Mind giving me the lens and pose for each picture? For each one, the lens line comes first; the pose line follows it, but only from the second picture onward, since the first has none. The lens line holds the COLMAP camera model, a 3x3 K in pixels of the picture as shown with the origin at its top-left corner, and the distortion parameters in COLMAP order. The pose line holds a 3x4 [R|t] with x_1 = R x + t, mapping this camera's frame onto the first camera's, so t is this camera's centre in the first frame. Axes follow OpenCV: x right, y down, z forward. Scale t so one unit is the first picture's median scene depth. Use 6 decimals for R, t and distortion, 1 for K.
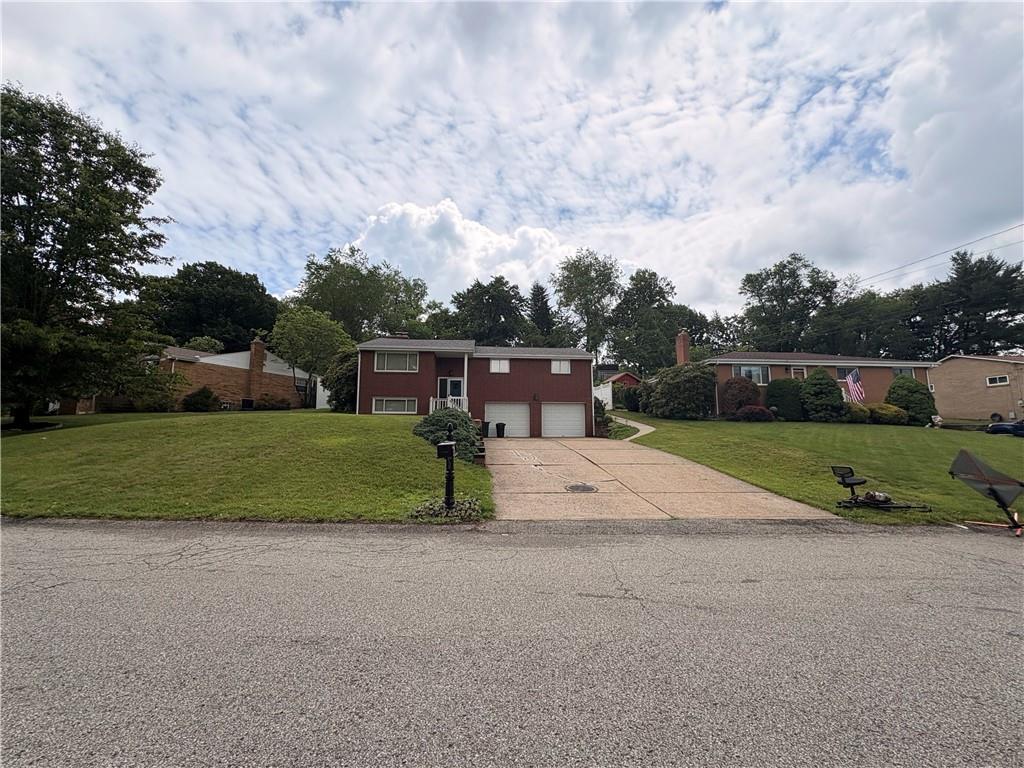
lens RADIAL K [[415.7, 0, 512.0], [0, 415.7, 384.0], [0, 0, 1]] dist [0.013984, 0.000061]
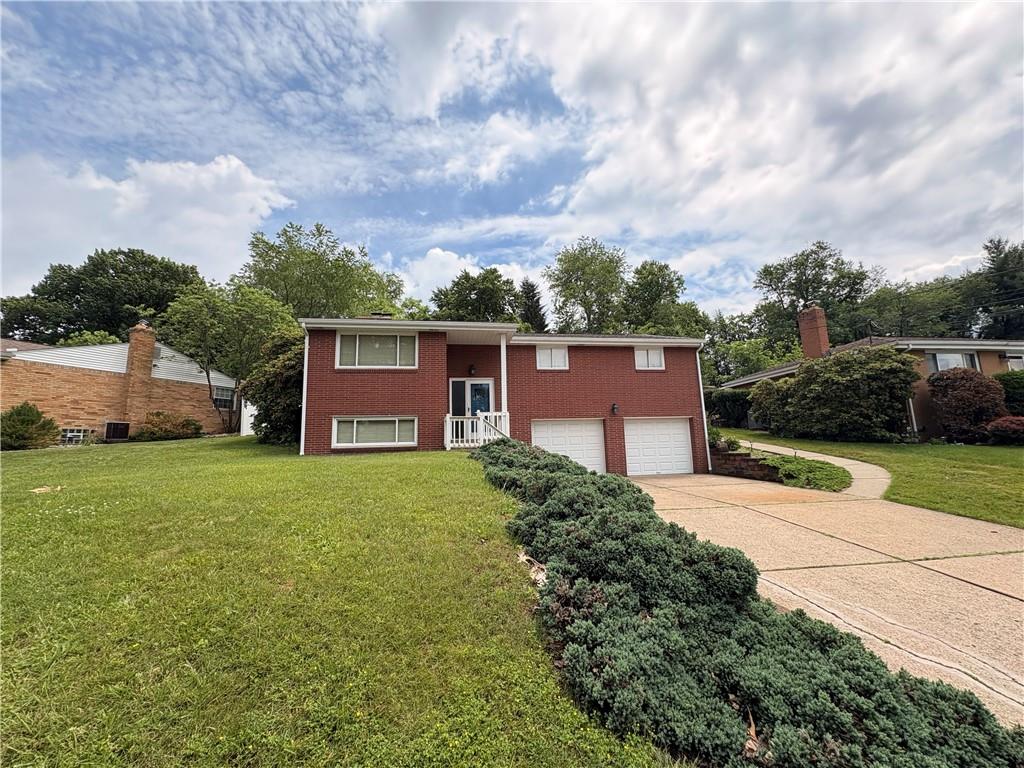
lens RADIAL K [[408.9, 0, 512.5], [0, 408.9, 383.0], [0, 0, 1]] dist [0.001067, 0.000452]
pose [[0.997087, -0.016604, 0.074444, -0.054360], [0.018494, 0.999522, -0.024780, 0.002114], [-0.073997, 0.026084, 0.996917, 0.174513]]
